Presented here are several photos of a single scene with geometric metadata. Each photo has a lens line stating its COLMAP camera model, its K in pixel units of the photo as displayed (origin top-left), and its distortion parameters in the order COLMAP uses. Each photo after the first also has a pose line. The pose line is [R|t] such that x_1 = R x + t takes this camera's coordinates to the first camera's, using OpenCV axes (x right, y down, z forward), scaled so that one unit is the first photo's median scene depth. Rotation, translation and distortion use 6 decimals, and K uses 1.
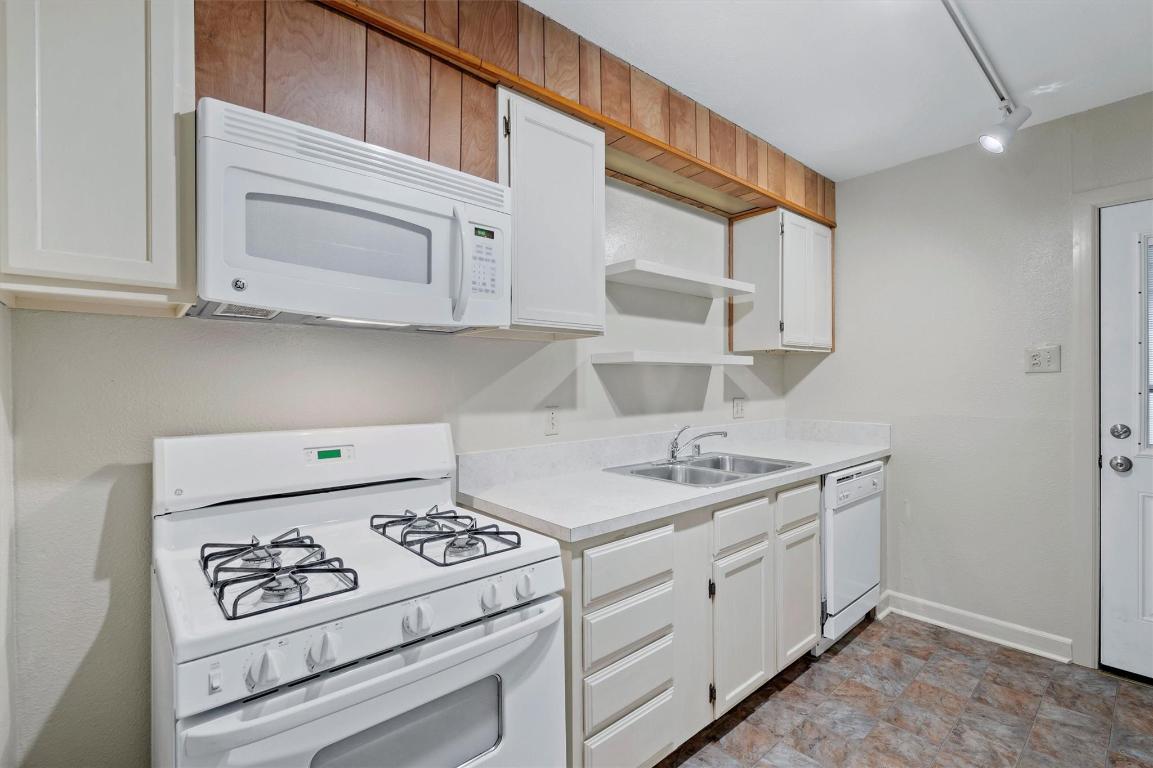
lens RADIAL K [[518.5, 0, 576.6], [0, 518.5, 384.9], [0, 0, 1]] dist [0.000382, 0.001210]
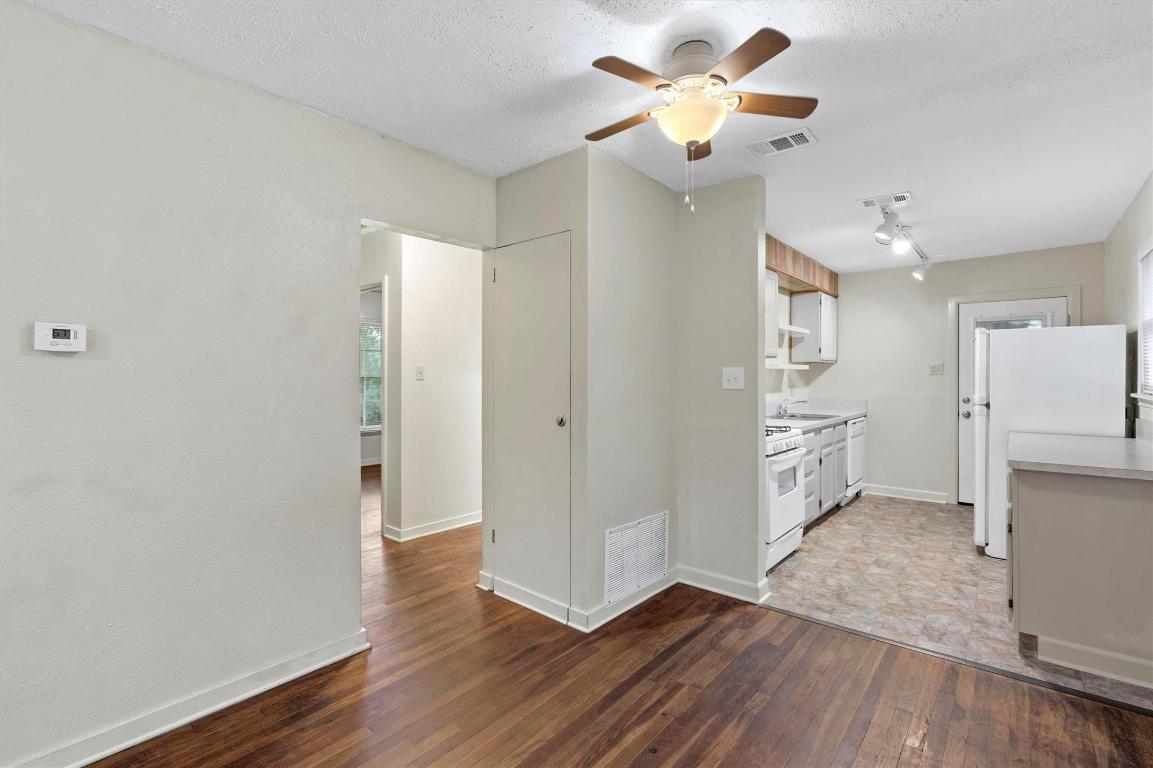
lens RADIAL K [[518.5, 0, 575.4], [0, 518.5, 379.8], [0, 0, 1]] dist [0.000382, 0.001210]
pose [[0.988608, 0.006328, 0.150380, -0.827563], [-0.005695, 0.999973, -0.004642, 0.015775], [-0.150405, 0.003733, 0.988617, -0.828595]]
